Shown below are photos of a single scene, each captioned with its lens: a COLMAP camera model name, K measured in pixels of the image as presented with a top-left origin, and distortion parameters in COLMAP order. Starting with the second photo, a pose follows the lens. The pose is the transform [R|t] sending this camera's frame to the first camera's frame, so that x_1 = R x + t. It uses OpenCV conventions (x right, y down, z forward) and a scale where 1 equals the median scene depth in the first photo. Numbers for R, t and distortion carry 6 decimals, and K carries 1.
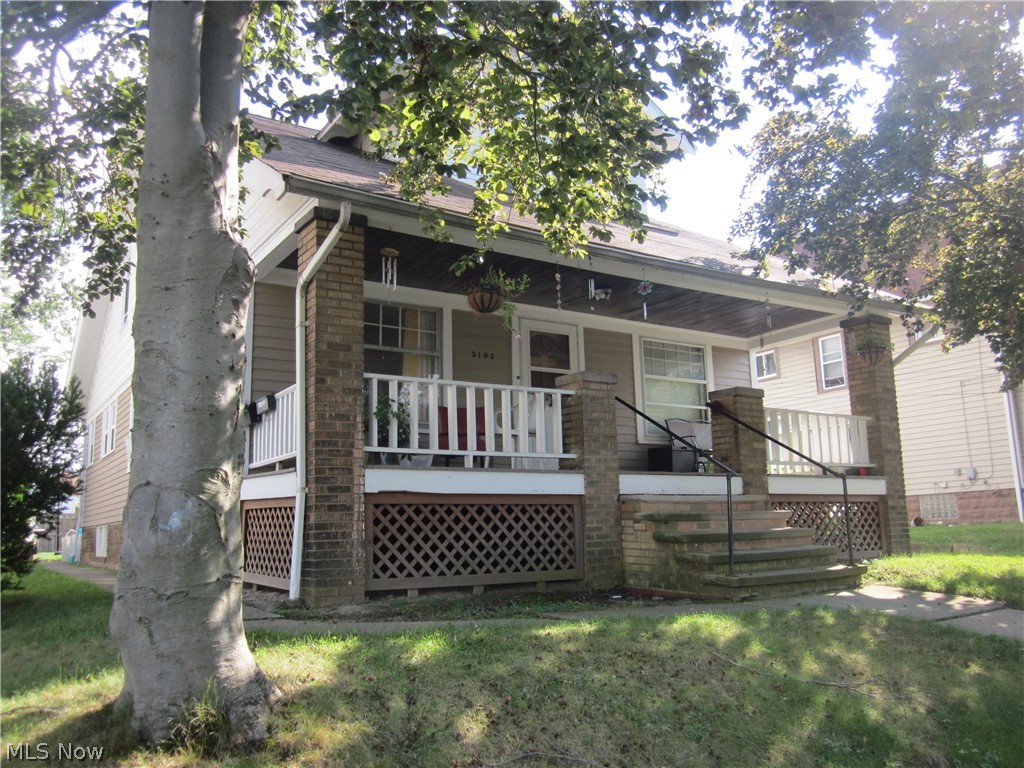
lens RADIAL K [[857.4, 0, 510.4], [0, 857.4, 383.8], [0, 0, 1]] dist [-0.040168, 0.017408]
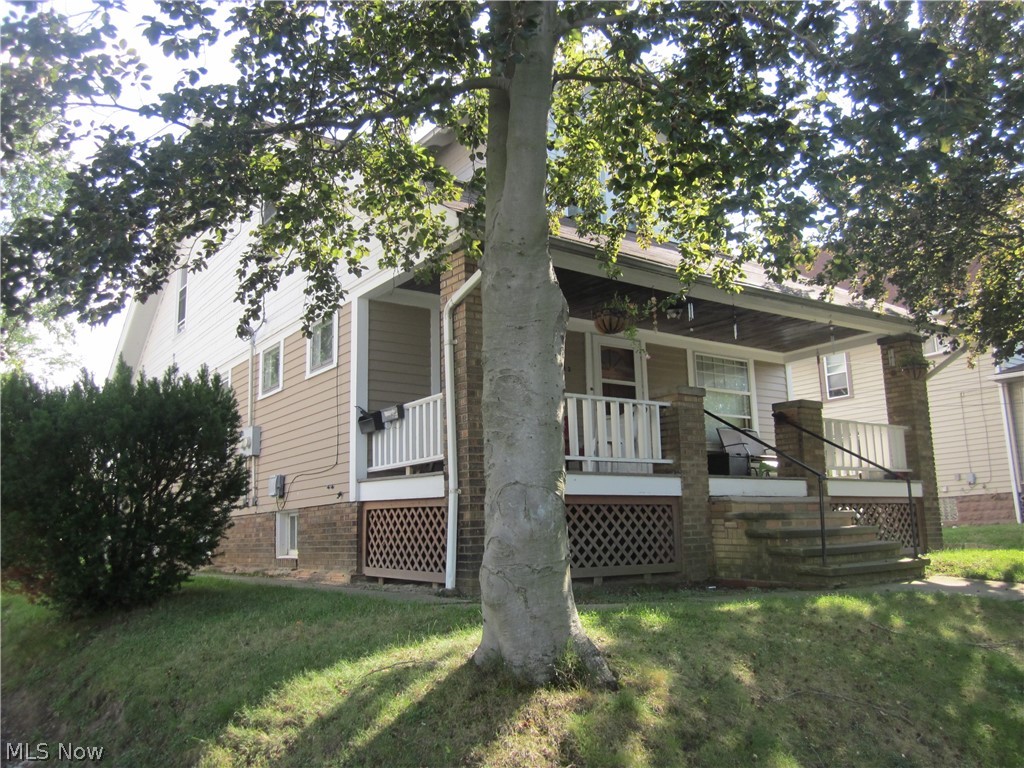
lens RADIAL K [[857.4, 0, 514.8], [0, 857.4, 384.3], [0, 0, 1]] dist [-0.040168, 0.017408]
pose [[0.998887, 0.006979, 0.046657, -0.179913], [-0.006726, 0.999962, -0.005584, -0.008076], [-0.046694, 0.005264, 0.998895, -0.101817]]
